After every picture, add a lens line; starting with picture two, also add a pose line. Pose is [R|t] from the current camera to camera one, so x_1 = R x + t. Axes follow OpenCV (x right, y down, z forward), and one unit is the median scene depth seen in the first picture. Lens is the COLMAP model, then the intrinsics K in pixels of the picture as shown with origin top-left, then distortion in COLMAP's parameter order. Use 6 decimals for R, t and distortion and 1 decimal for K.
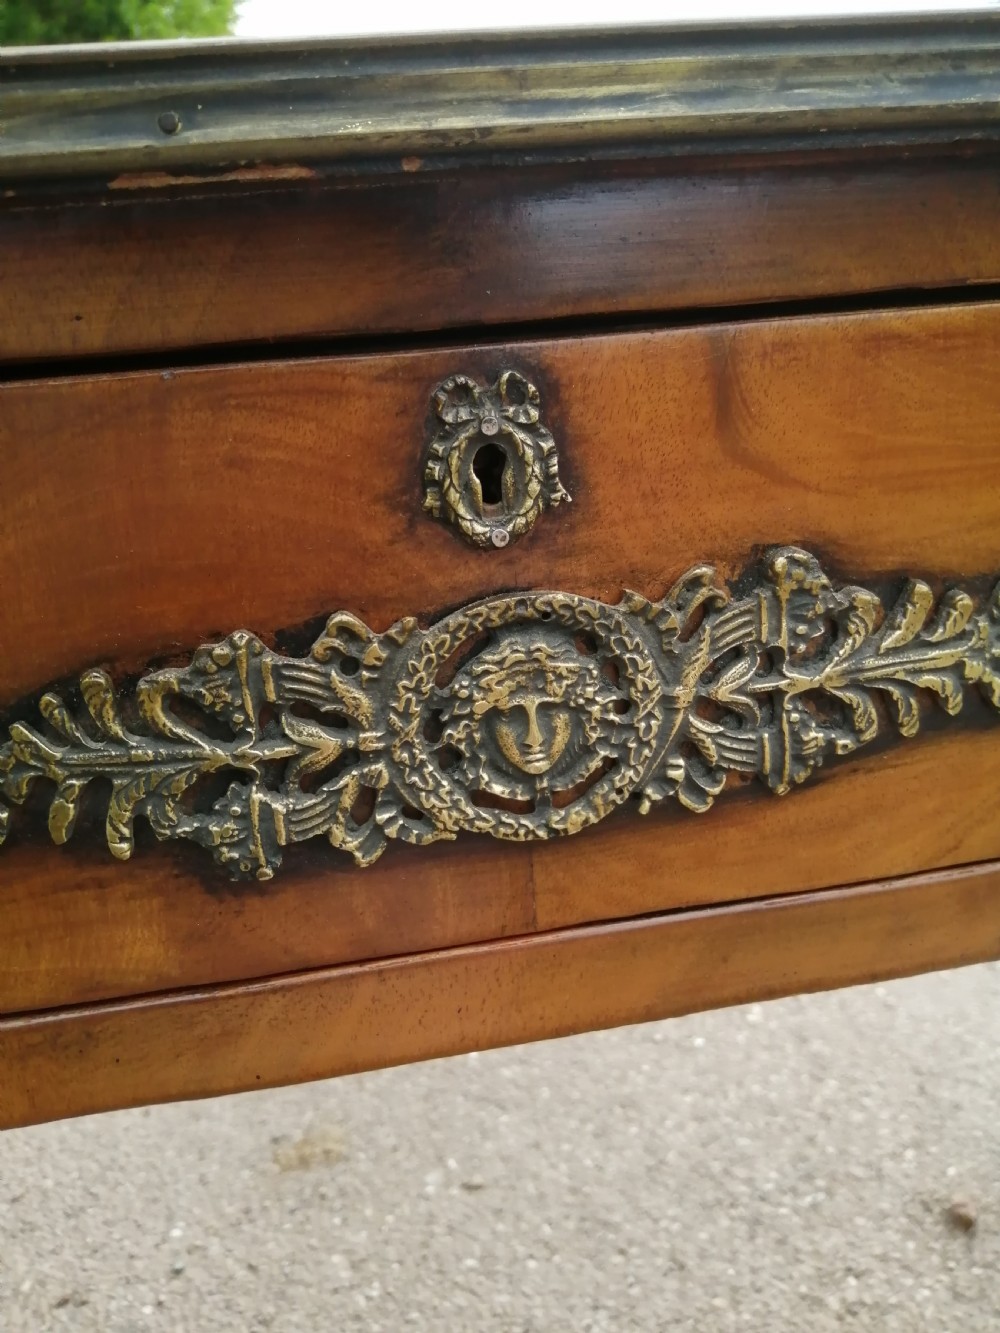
lens RADIAL K [[1065.0, 0, 471.2], [0, 1065.0, 672.2], [0, 0, 1]] dist [0.025953, -0.058142]
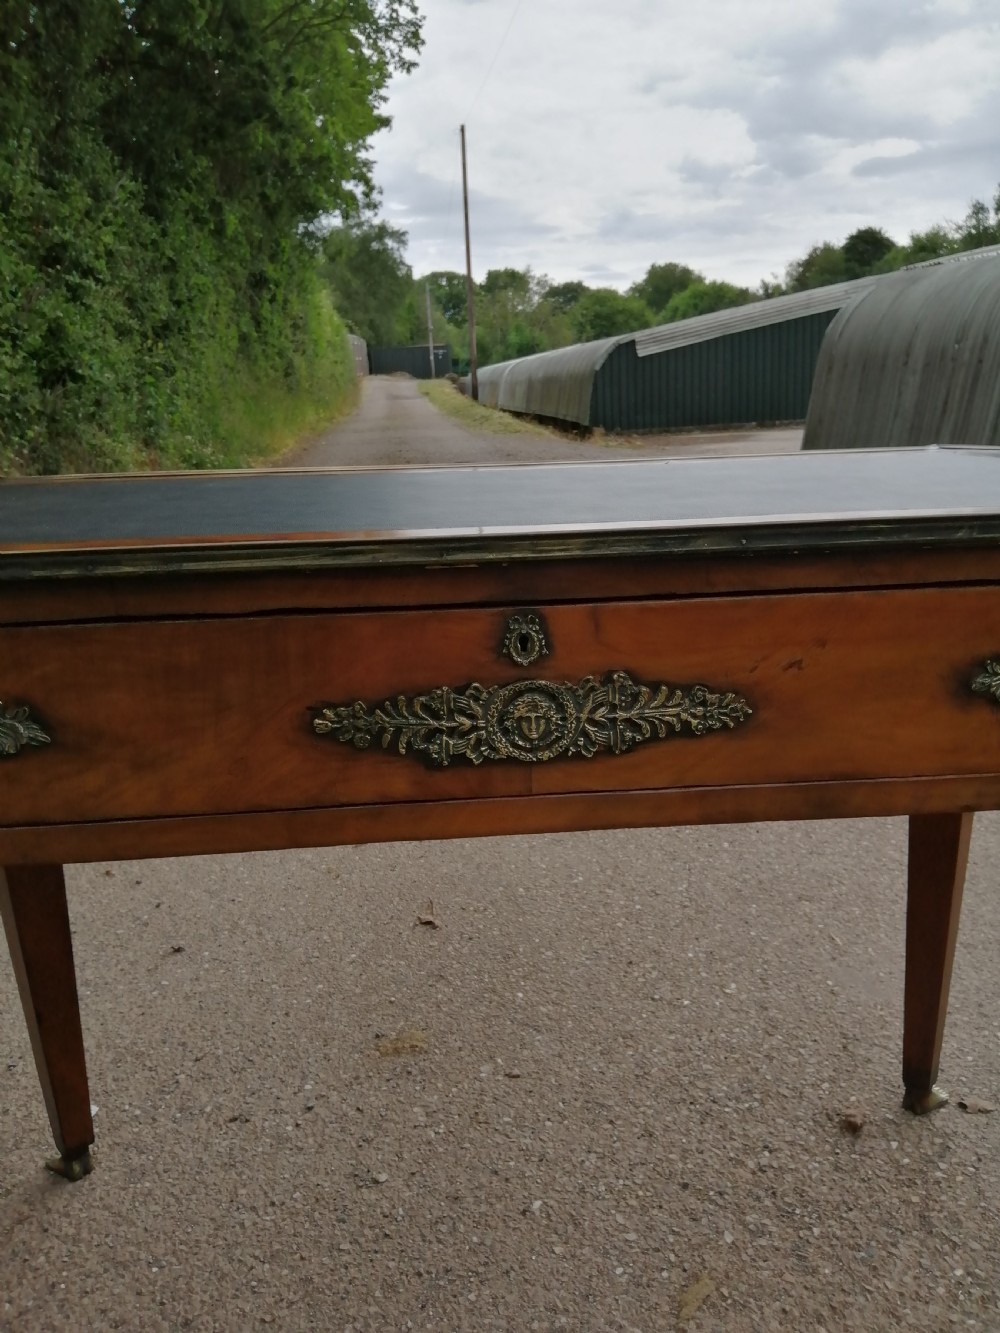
lens RADIAL K [[1065.0, 0, 472.8], [0, 1065.0, 660.0], [0, 0, 1]] dist [0.025953, -0.058142]
pose [[0.994516, 0.066466, -0.080745, 0.117812], [-0.071491, 0.995572, -0.061029, 0.066740], [0.076331, 0.066467, 0.994865, -2.042330]]
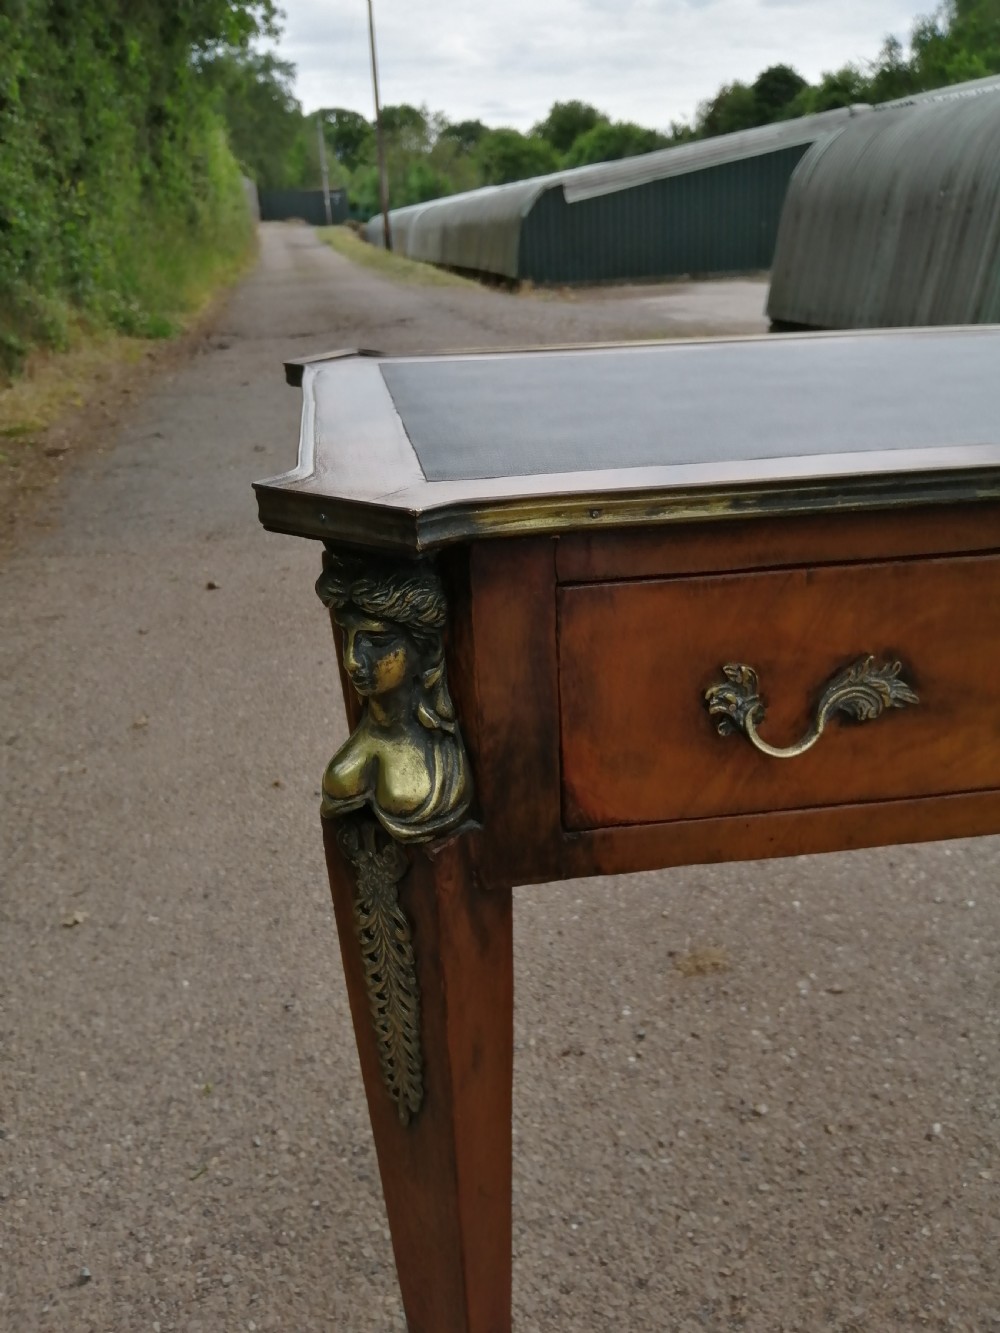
lens RADIAL K [[1065.0, 0, 433.9], [0, 1065.0, 661.5], [0, 0, 1]] dist [0.025953, -0.058142]
pose [[0.998871, 0.047469, 0.001806, -2.337126], [-0.047488, 0.996893, 0.062840, -0.007396], [0.001183, -0.062855, 0.998022, -1.485483]]
